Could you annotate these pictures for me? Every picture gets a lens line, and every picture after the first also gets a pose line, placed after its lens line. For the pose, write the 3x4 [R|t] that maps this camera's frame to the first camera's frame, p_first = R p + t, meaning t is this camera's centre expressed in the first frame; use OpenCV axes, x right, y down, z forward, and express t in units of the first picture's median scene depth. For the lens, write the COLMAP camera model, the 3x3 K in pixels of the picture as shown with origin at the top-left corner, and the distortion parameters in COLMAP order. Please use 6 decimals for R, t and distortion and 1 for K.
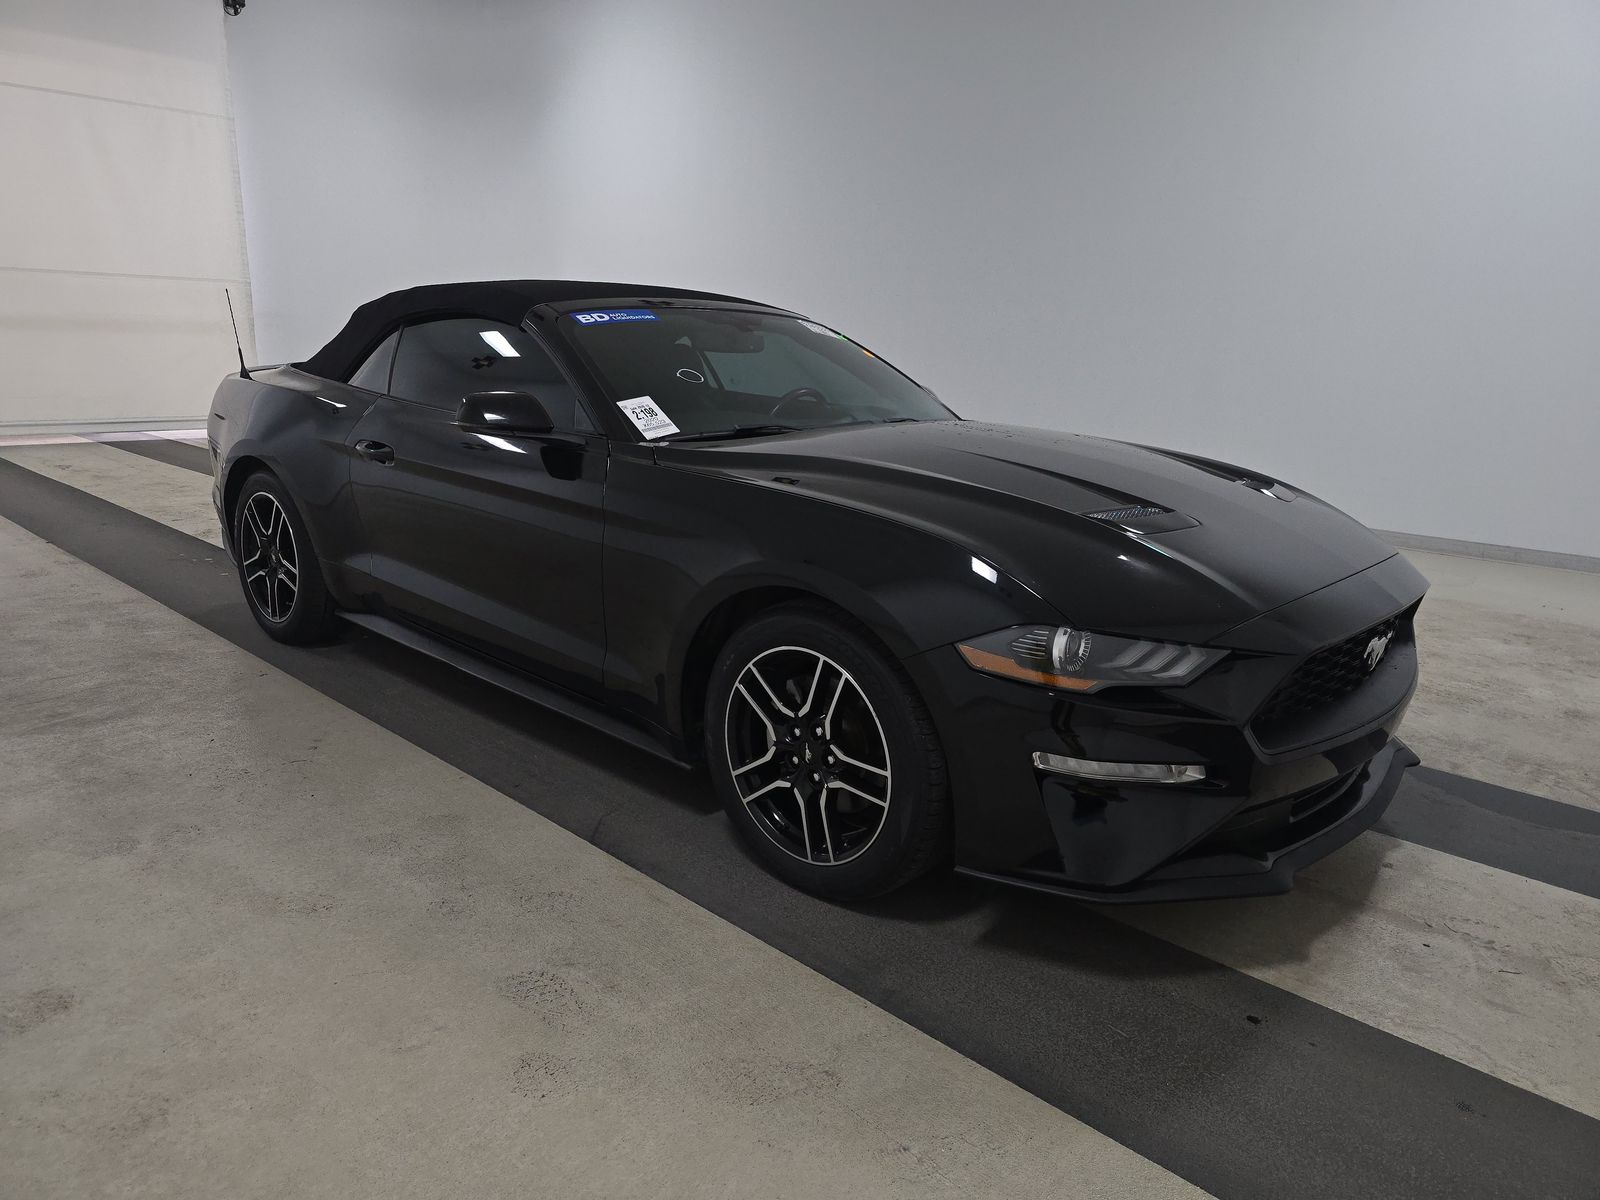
lens RADIAL K [[1072.8, 0, 795.4], [0, 1072.8, 600.5], [0, 0, 1]] dist [0.004726, 0.000608]
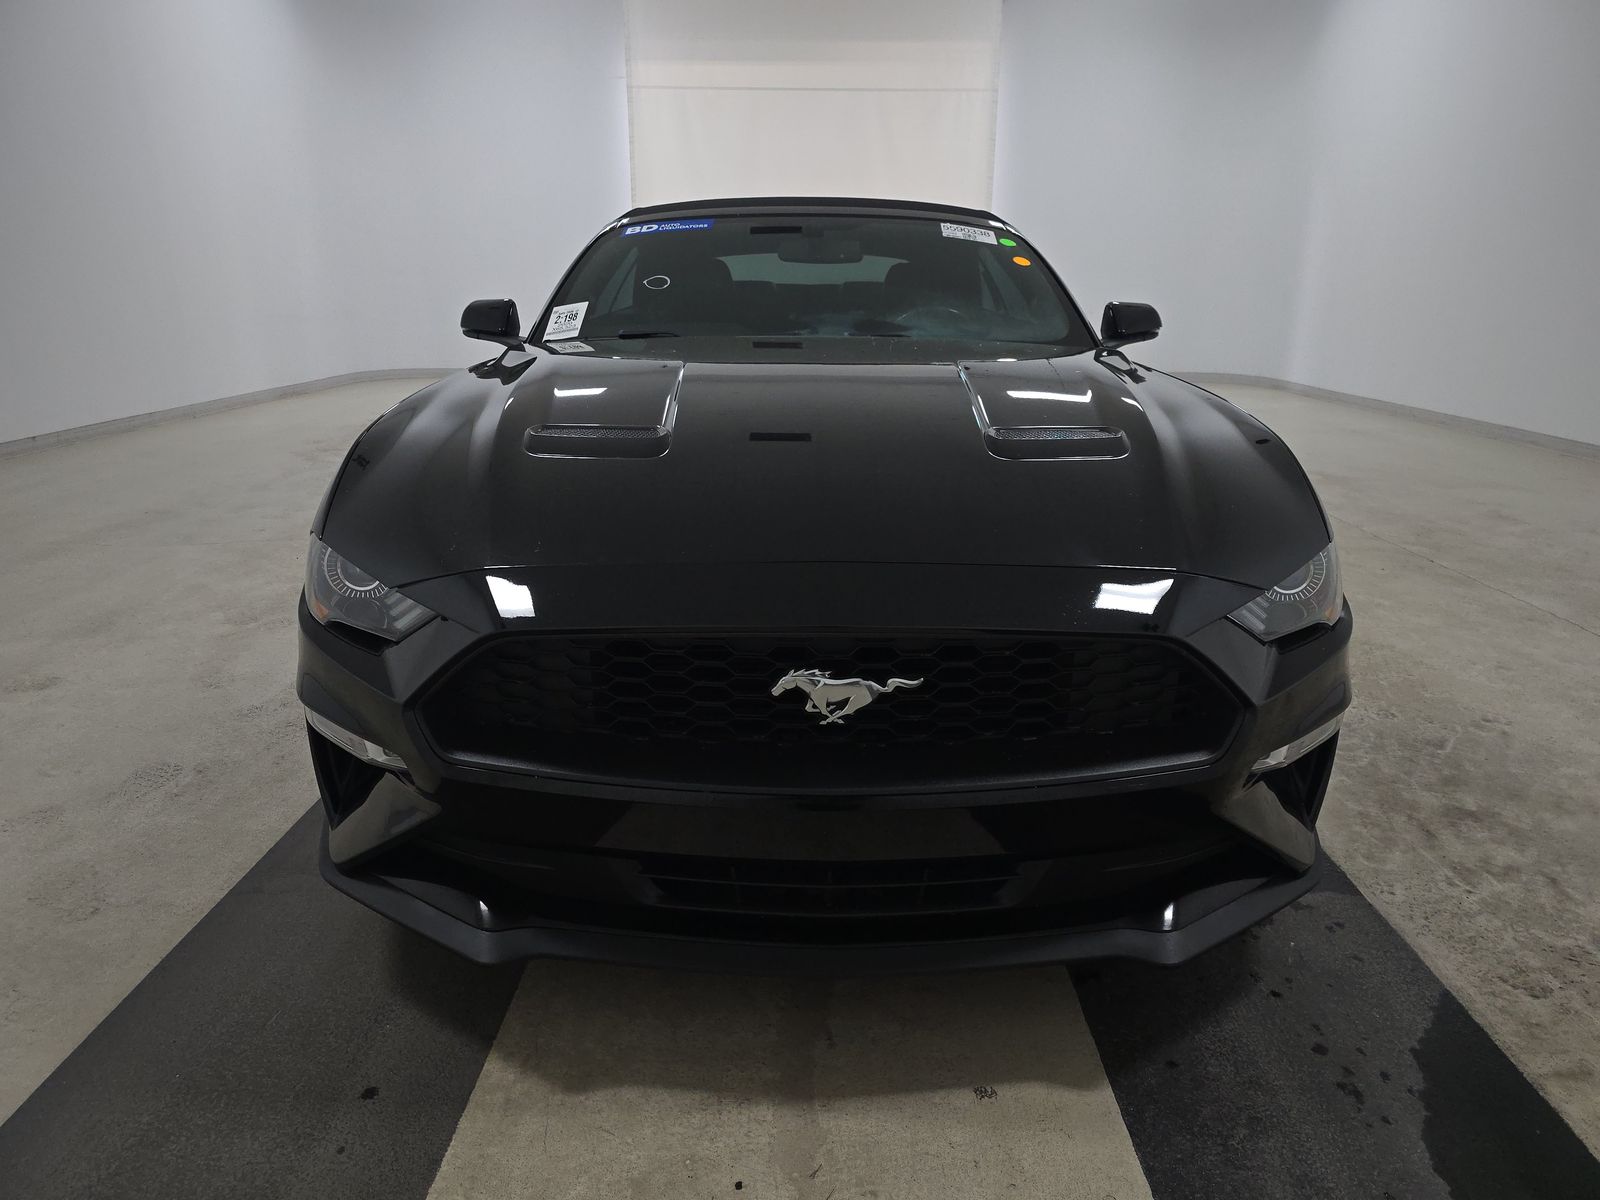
lens RADIAL K [[1072.8, 0, 799.2], [0, 1072.8, 599.7], [0, 0, 1]] dist [0.004726, 0.000608]
pose [[0.688330, 0.179162, -0.702924, 0.756525], [-0.160230, 0.982636, 0.093553, -0.045146], [0.707480, 0.048234, 0.705085, 0.460015]]
